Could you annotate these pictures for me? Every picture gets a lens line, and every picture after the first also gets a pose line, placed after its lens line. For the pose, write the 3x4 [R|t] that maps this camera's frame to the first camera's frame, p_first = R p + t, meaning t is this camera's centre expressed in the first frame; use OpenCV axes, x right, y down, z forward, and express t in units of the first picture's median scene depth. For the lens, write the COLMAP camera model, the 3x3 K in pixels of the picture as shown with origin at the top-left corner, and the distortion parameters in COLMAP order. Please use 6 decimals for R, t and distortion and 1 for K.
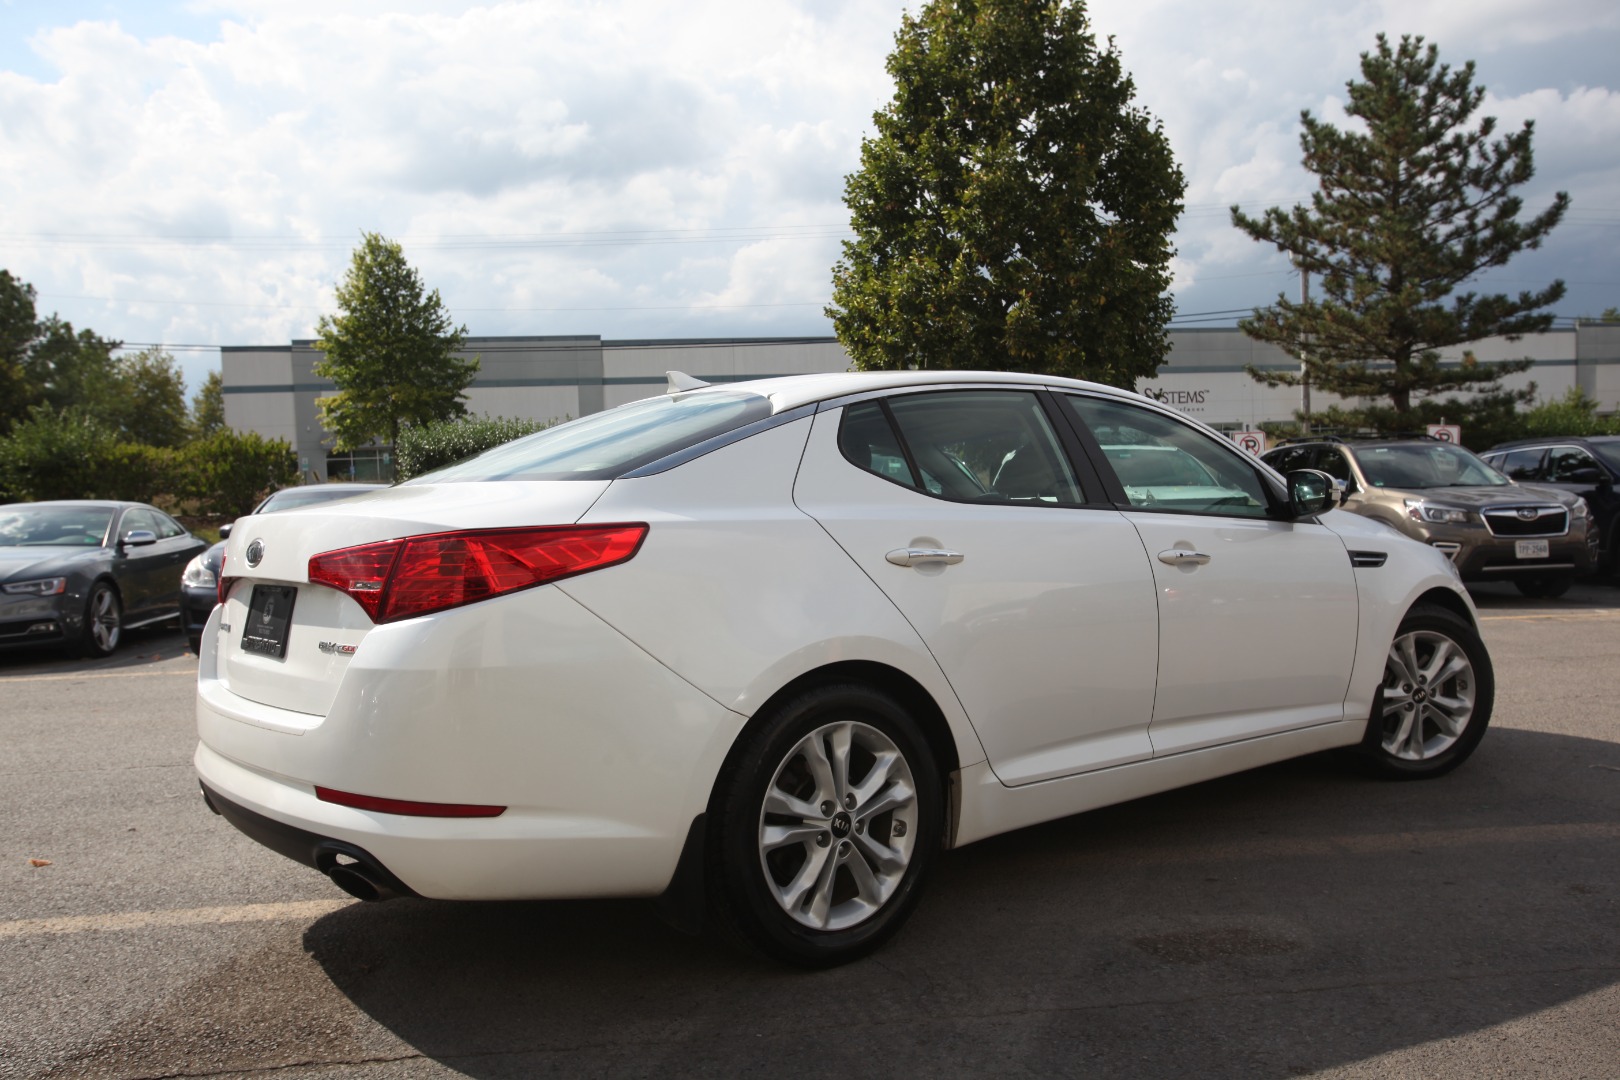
lens RADIAL K [[1291.7, 0, 804.7], [0, 1291.7, 537.8], [0, 0, 1]] dist [-0.003964, 0.001324]
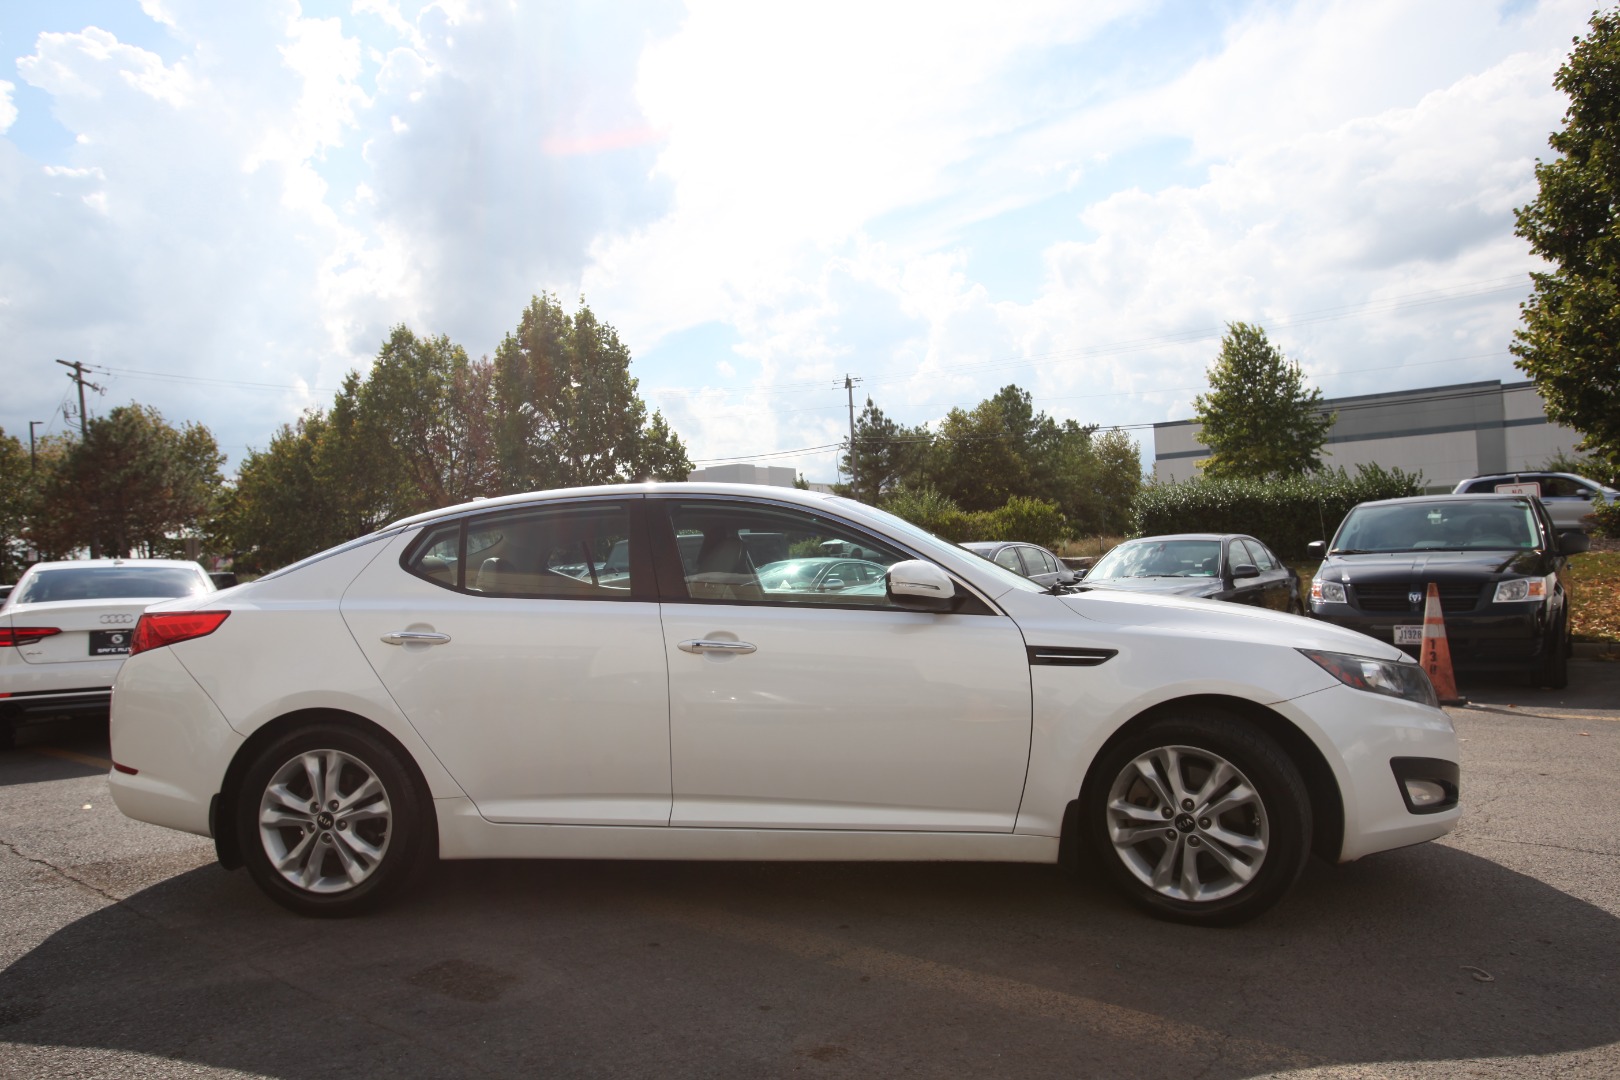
lens RADIAL K [[1057.1, 0, 810.0], [0, 1057.1, 540.0], [0, 0, 1]] dist [-0.021760, 0.005391]
pose [[0.704958, -0.015143, -0.709087, 1.132490], [-0.005800, 0.999616, -0.027114, -0.059073], [0.709225, 0.023227, 0.704599, 0.491387]]
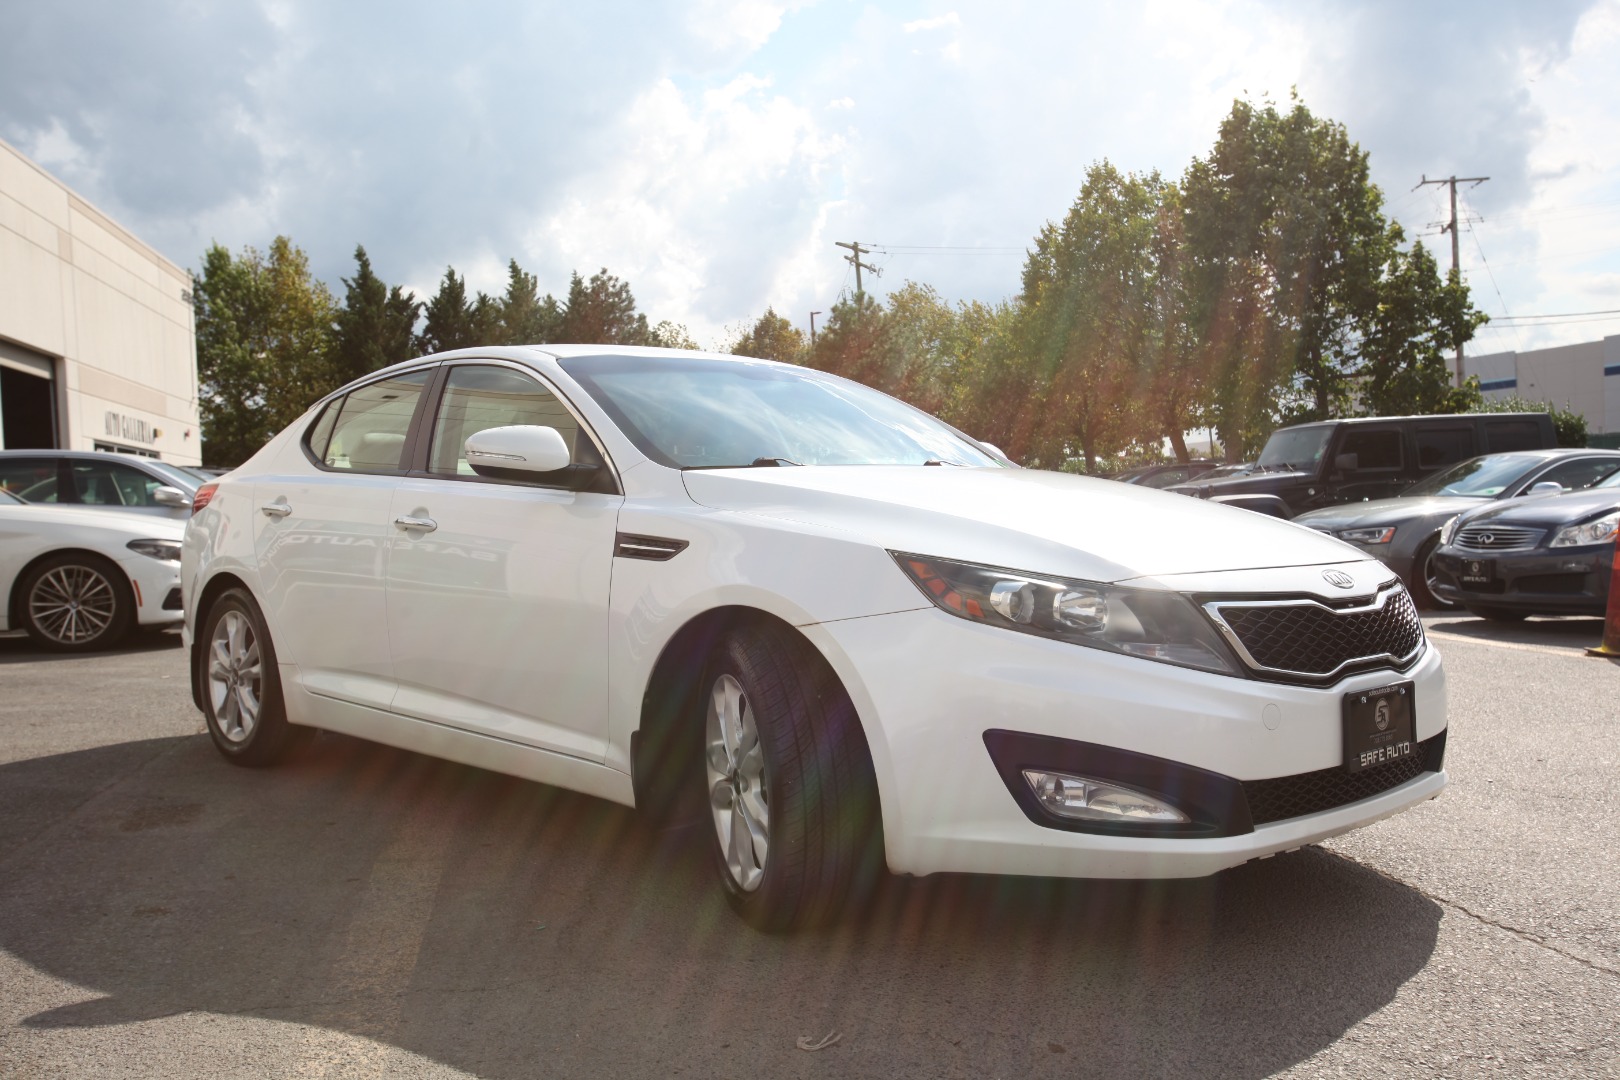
lens RADIAL K [[1456.6, 0, 814.0], [0, 1456.6, 456.7], [0, 0, 1]] dist [-0.138034, 0.332155]
pose [[0.086502, -0.007598, -0.996223, 1.656342], [-0.009089, 0.999923, -0.008415, -0.035730], [0.996210, 0.009783, 0.086427, 1.394120]]
